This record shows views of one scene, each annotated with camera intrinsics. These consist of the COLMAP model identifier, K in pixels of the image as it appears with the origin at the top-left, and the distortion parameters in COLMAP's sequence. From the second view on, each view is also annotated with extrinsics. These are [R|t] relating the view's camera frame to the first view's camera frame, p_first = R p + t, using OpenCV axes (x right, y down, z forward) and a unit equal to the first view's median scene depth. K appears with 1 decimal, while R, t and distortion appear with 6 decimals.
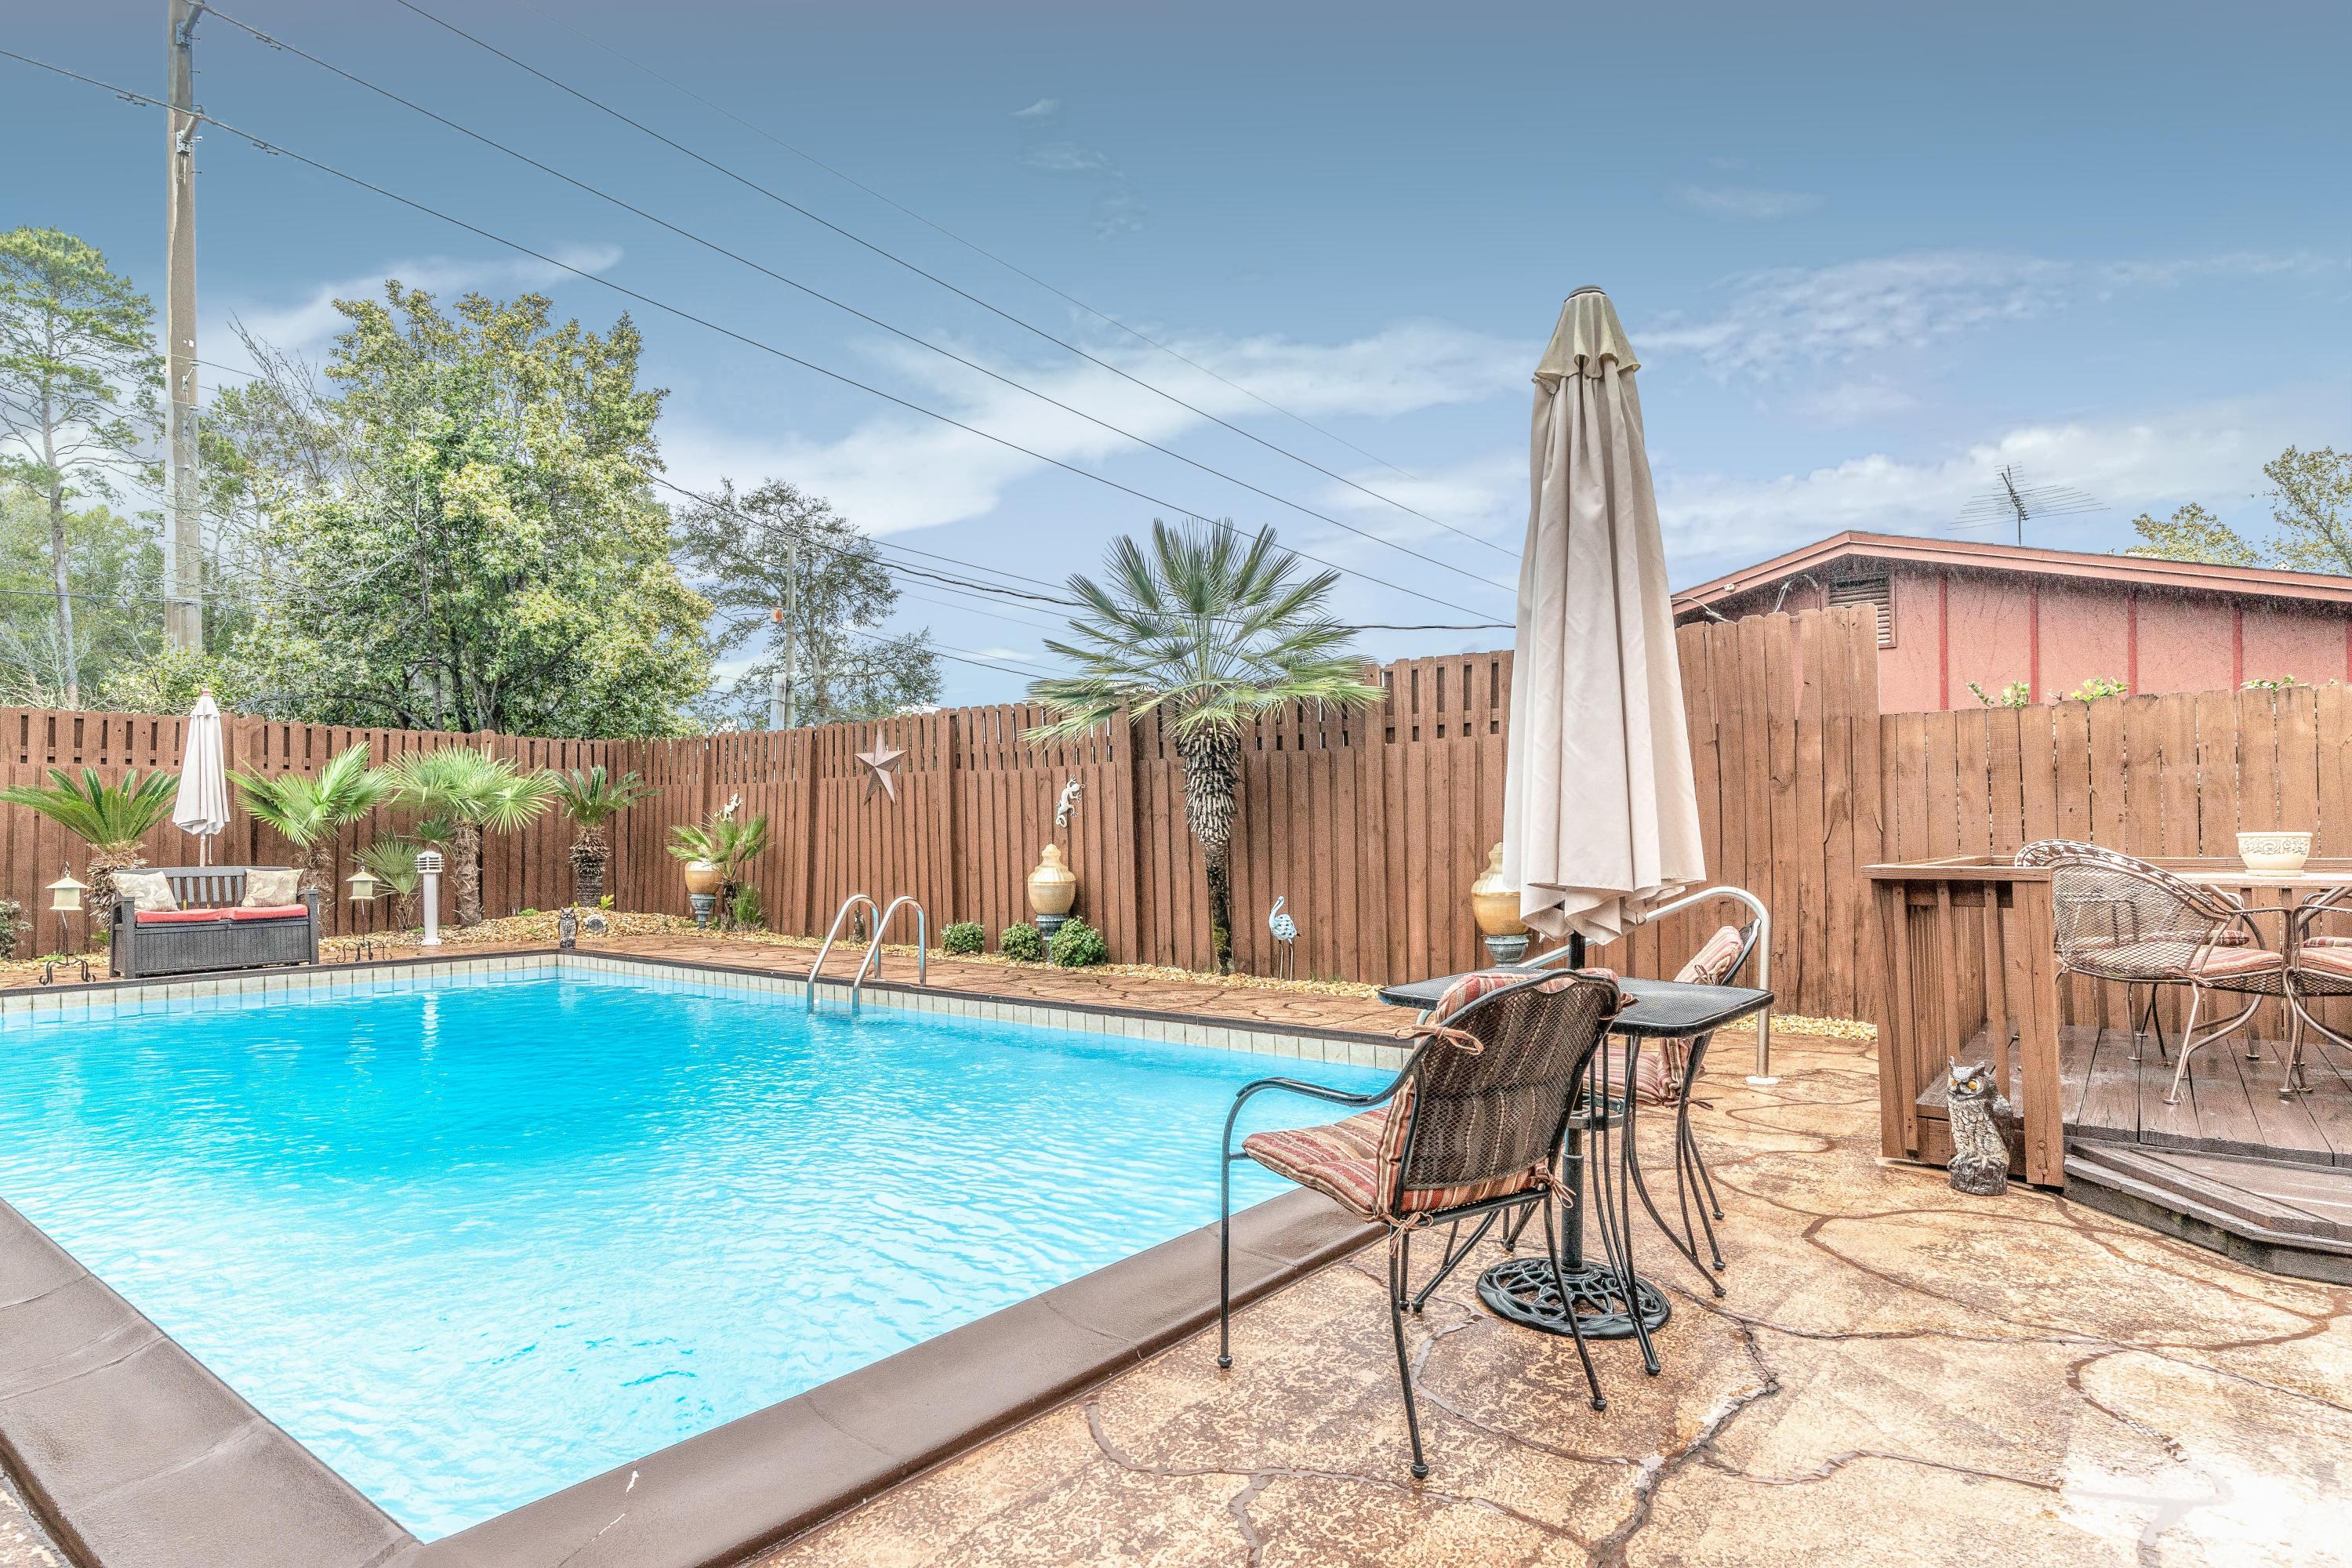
lens RADIAL K [[1257.0, 0, 1171.5], [0, 1257.0, 810.8], [0, 0, 1]] dist [-0.001937, -0.002256]
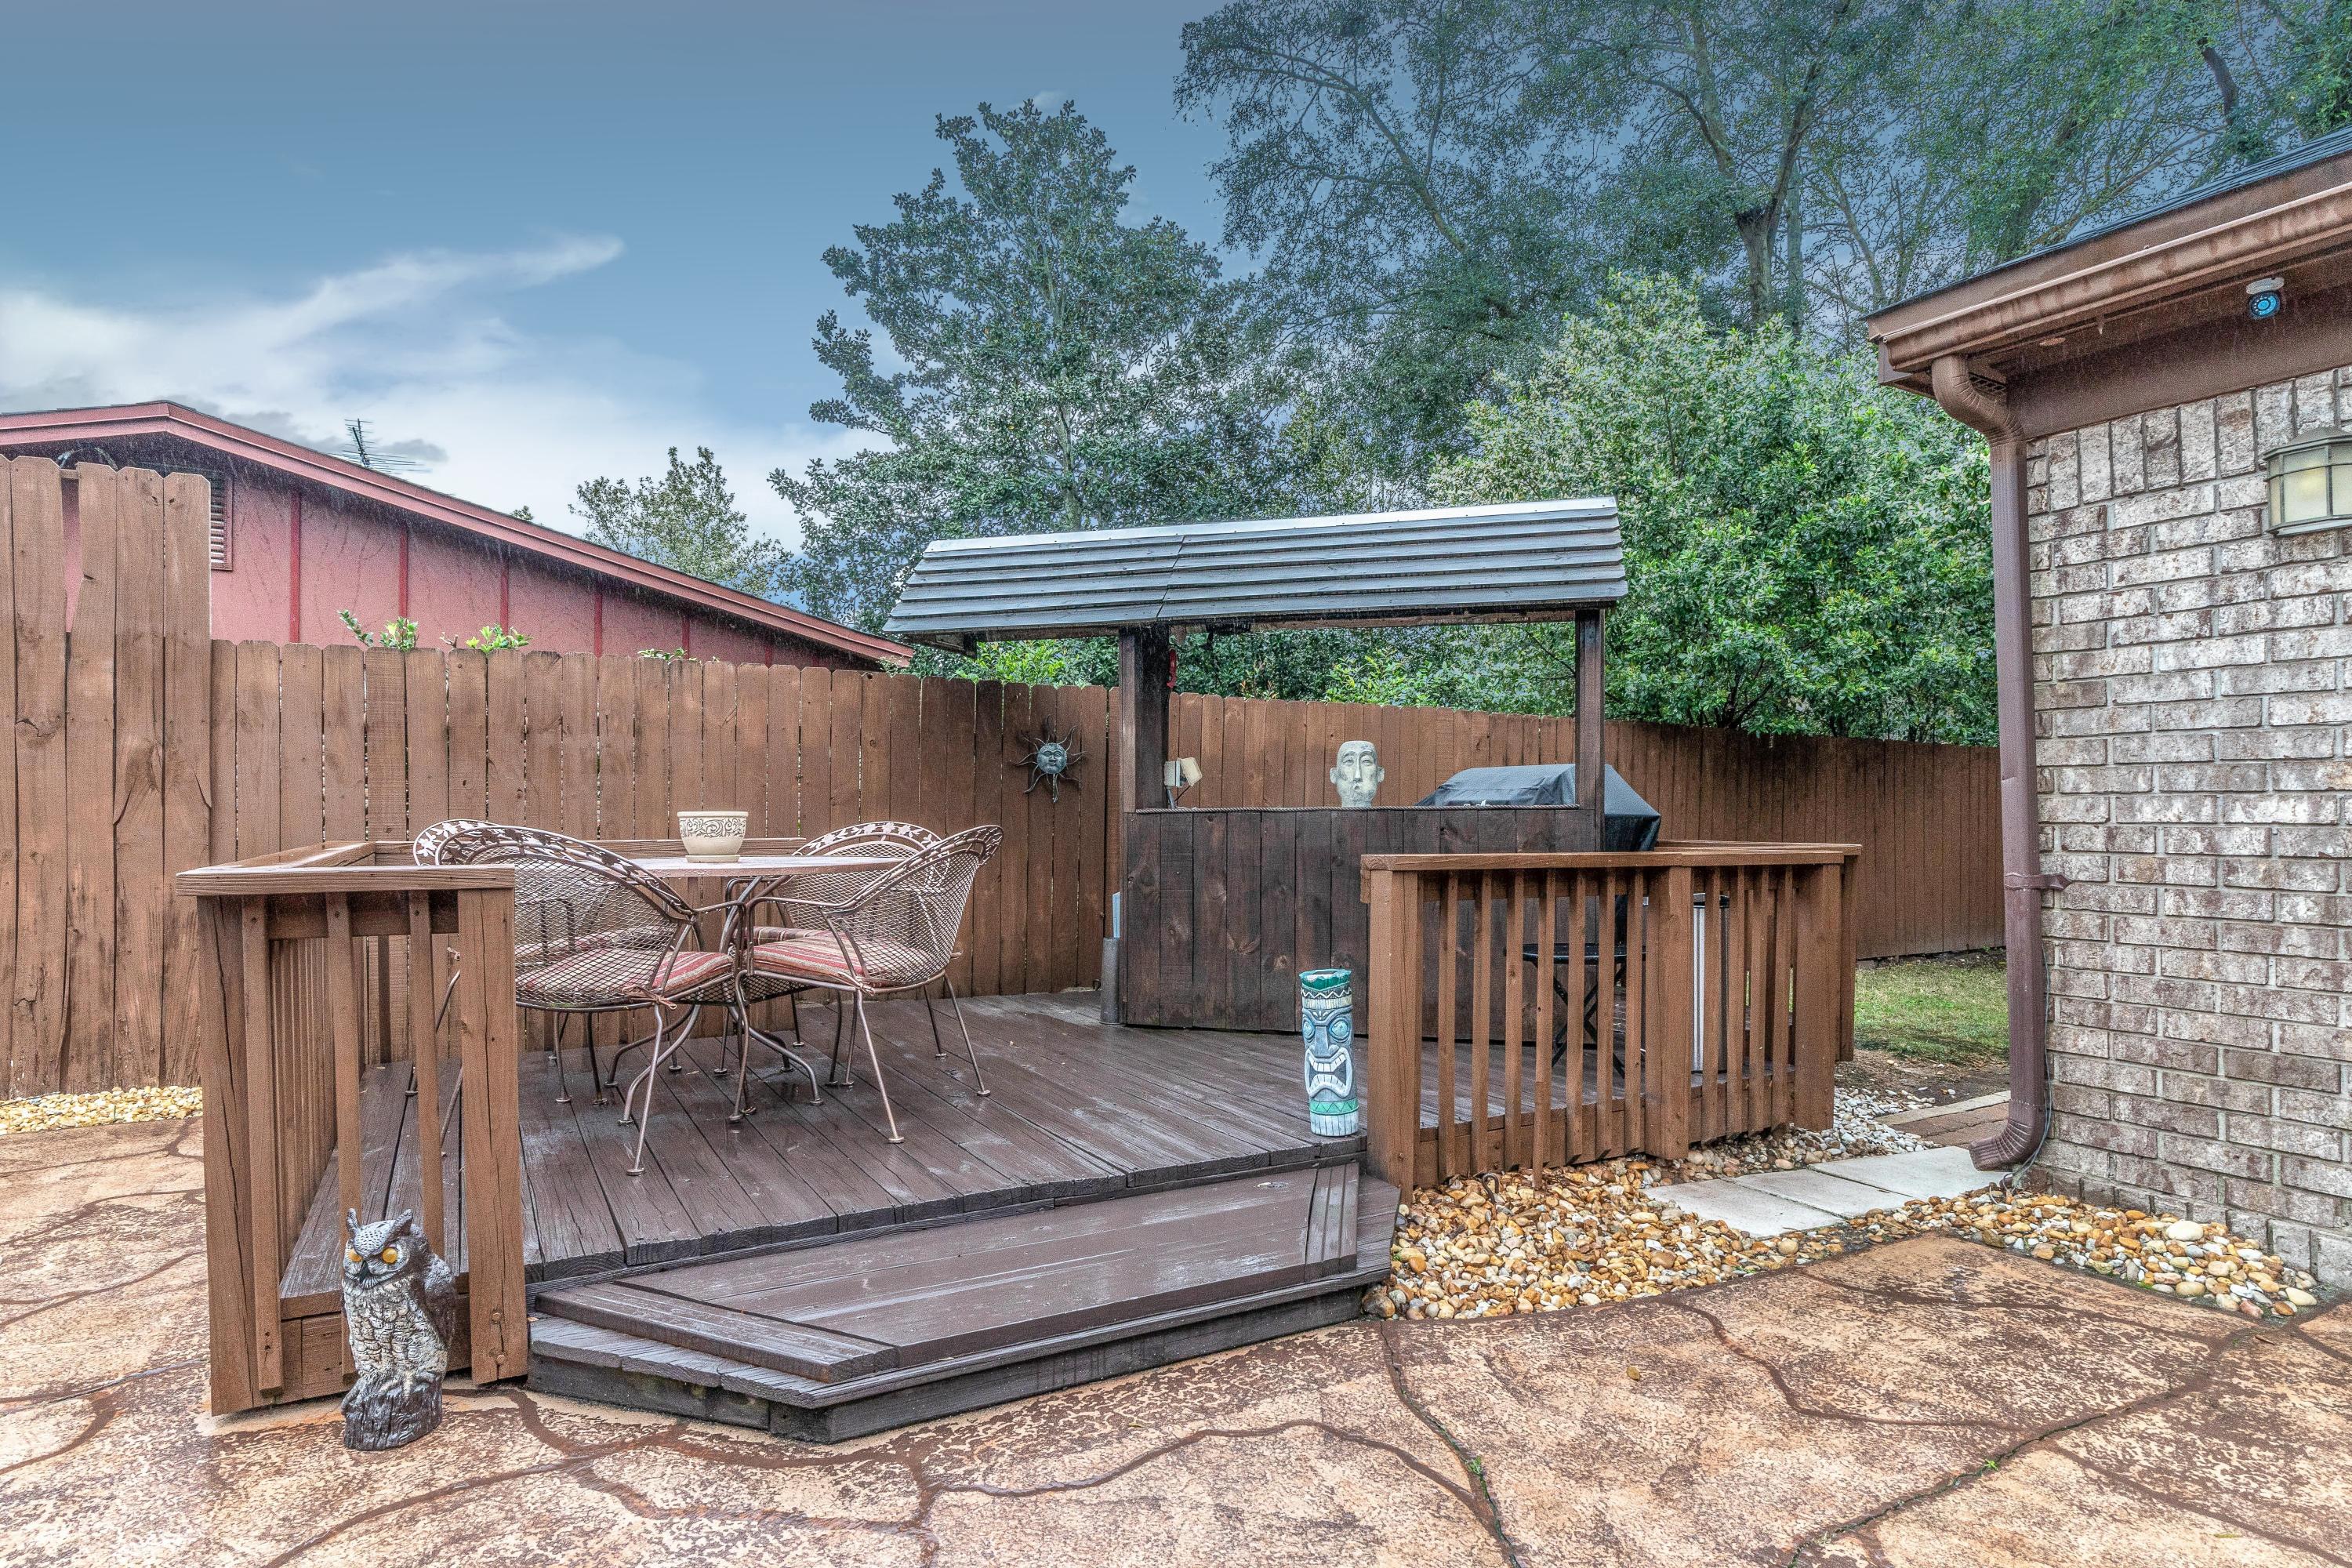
lens RADIAL K [[1257.0, 0, 1171.5], [0, 1257.0, 810.8], [0, 0, 1]] dist [-0.001937, -0.002256]
pose [[0.387551, 0.006798, 0.921823, 0.212646], [-0.022356, 0.999748, 0.002026, 0.008334], [-0.921577, -0.021394, 0.387605, 0.388302]]
